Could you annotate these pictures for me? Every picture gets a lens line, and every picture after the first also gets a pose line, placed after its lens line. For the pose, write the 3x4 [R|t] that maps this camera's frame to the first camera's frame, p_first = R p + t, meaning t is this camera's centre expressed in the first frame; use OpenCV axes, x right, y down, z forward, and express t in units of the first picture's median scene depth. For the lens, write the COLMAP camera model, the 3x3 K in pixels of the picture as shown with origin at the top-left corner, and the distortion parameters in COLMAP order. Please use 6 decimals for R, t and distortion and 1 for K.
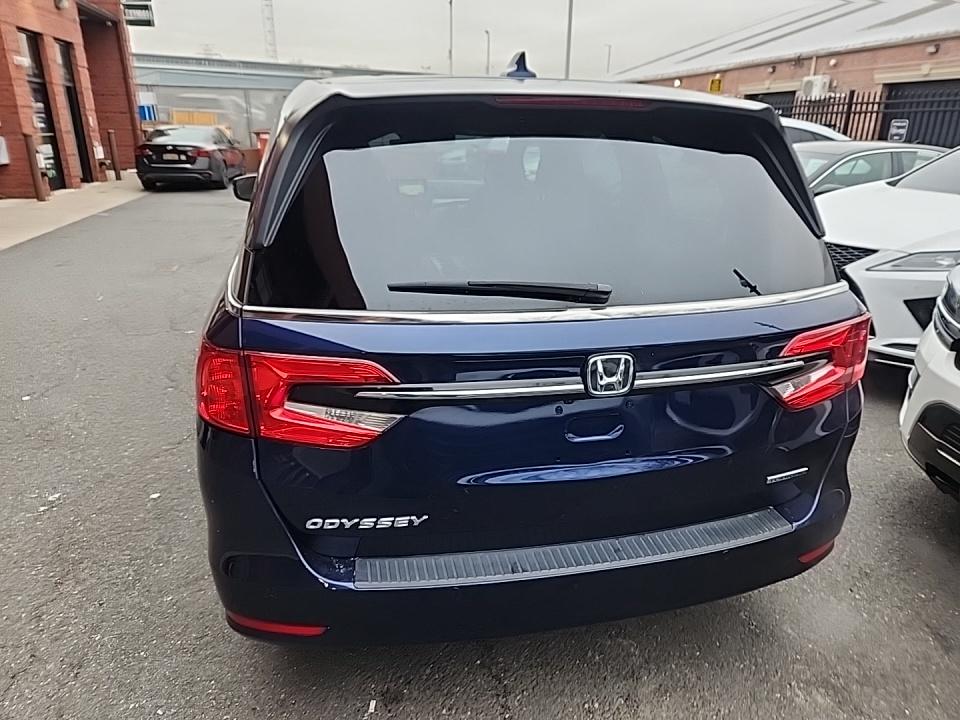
lens RADIAL K [[642.3, 0, 480.1], [0, 642.3, 362.5], [0, 0, 1]] dist [0.025100, -0.030856]
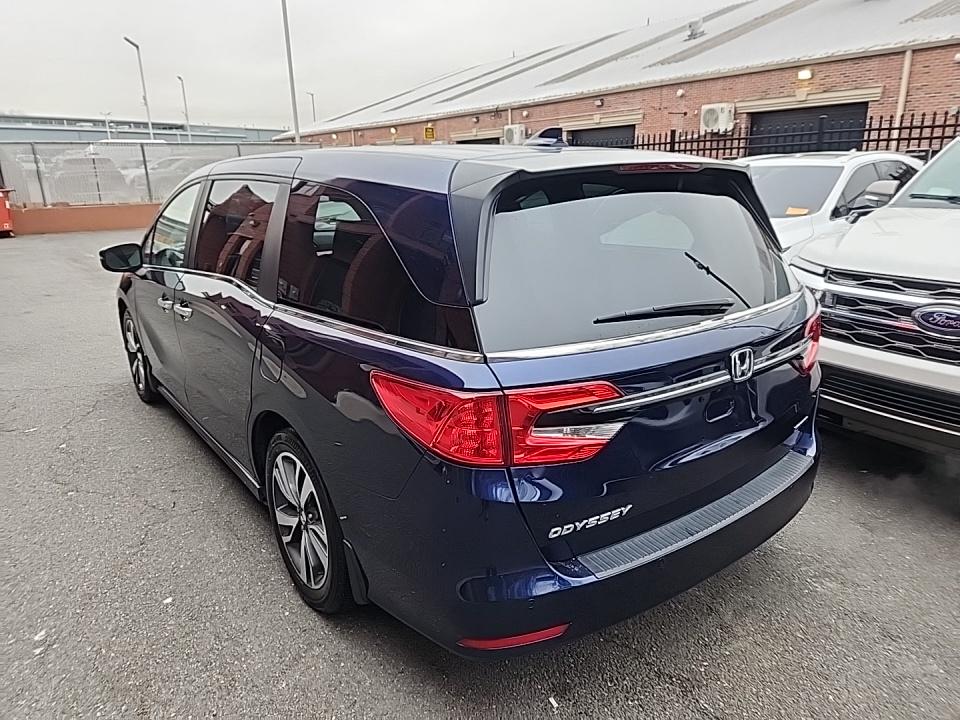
lens RADIAL K [[642.3, 0, 480.9], [0, 642.3, 361.7], [0, 0, 1]] dist [0.025100, -0.030856]
pose [[0.909933, -0.144126, 0.388909, -0.238997], [0.168480, 0.985276, -0.029062, -0.011780], [-0.378994, 0.091968, 0.920818, -0.009612]]
